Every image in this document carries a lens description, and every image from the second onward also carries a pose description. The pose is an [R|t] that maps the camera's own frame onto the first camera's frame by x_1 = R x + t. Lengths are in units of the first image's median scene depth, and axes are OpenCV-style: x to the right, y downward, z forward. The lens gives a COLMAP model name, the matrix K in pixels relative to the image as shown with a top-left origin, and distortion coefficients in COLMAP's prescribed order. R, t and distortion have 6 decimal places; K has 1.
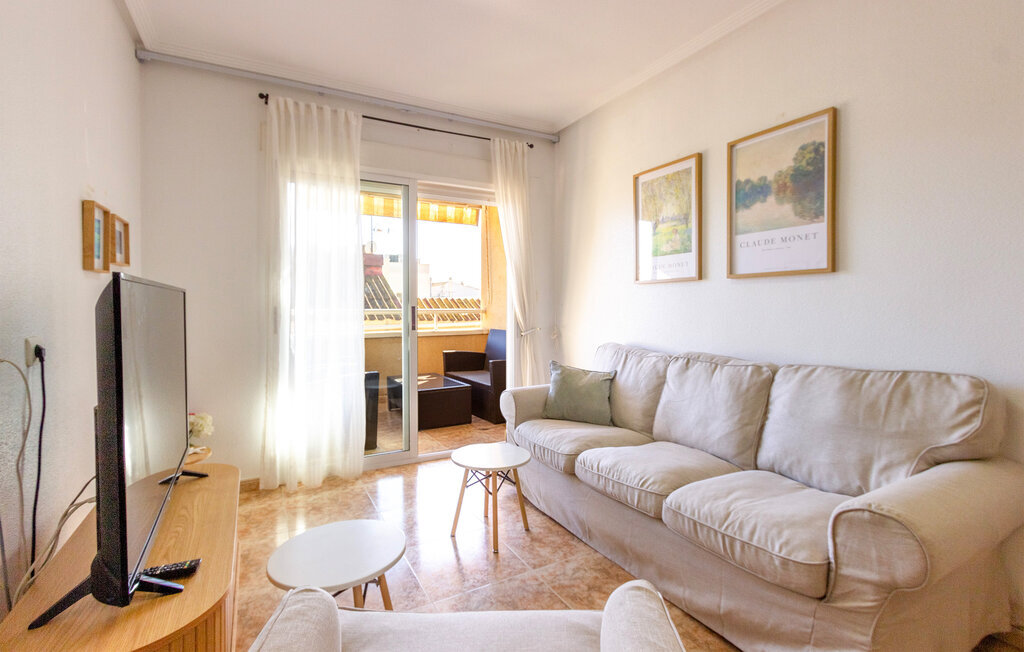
lens RADIAL K [[451.9, 0, 506.0], [0, 451.9, 314.0], [0, 0, 1]] dist [0.000692, 0.000065]
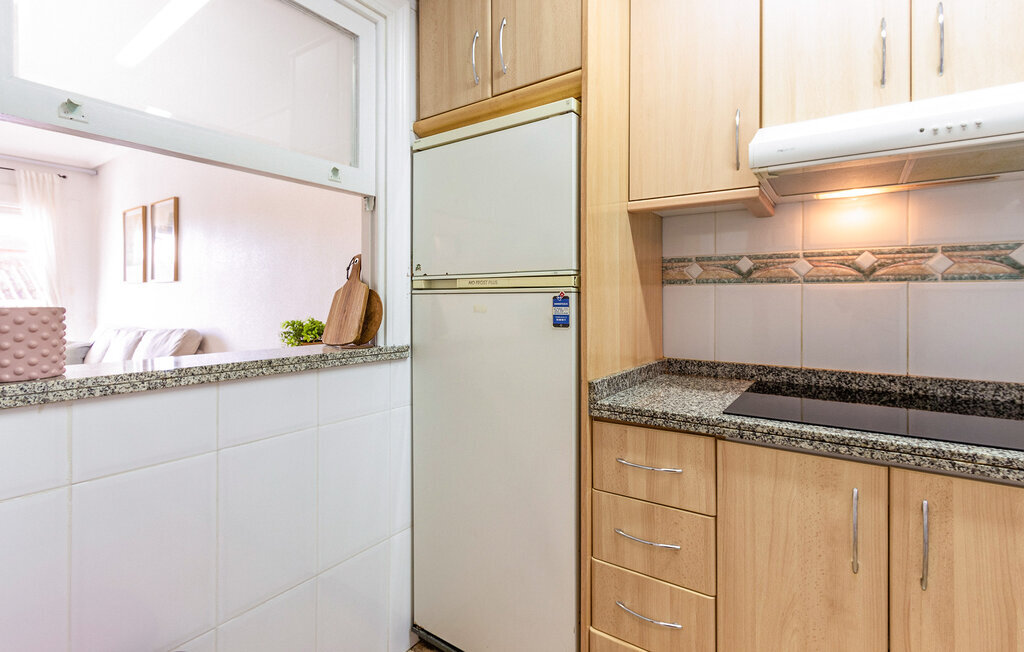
lens RADIAL K [[483.0, 0, 513.2], [0, 483.0, 299.1], [0, 0, 1]] dist [0.001975, 0.000053]
pose [[0.906282, 0.010259, 0.422548, 0.846045], [-0.000991, 0.999754, -0.022145, 0.021337], [-0.422671, 0.019651, 0.906070, -1.083182]]
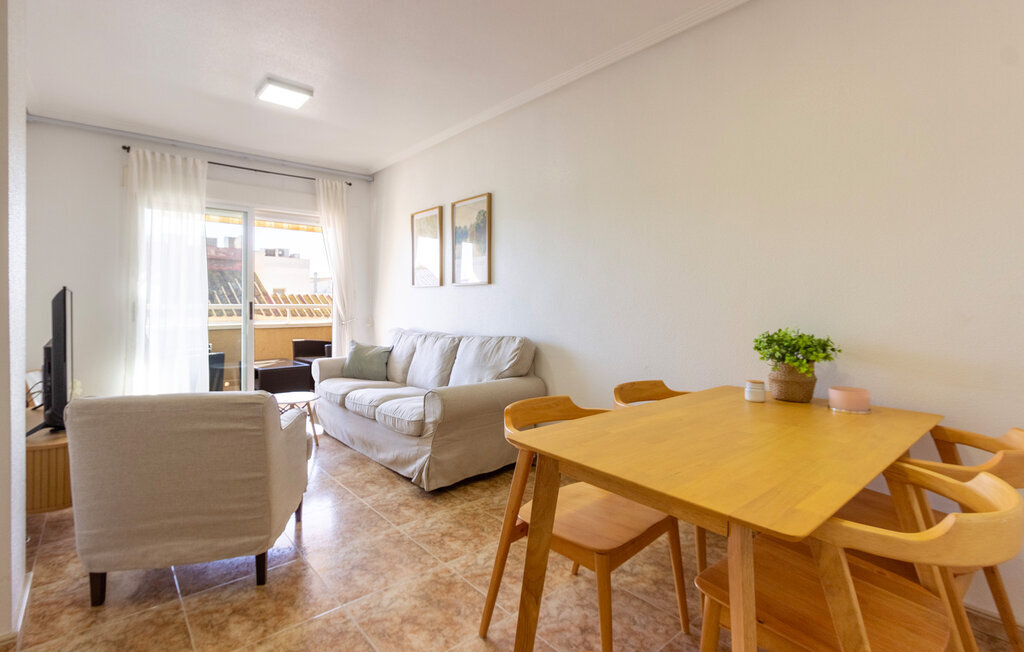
lens RADIAL K [[474.9, 0, 510.2], [0, 474.9, 307.0], [0, 0, 1]] dist [-0.000927, -0.000207]
pose [[0.978598, 0.004117, 0.205742, 0.304255], [-0.002001, 0.999943, -0.010493, 0.013440], [-0.205774, 0.009857, 0.978550, -0.631174]]
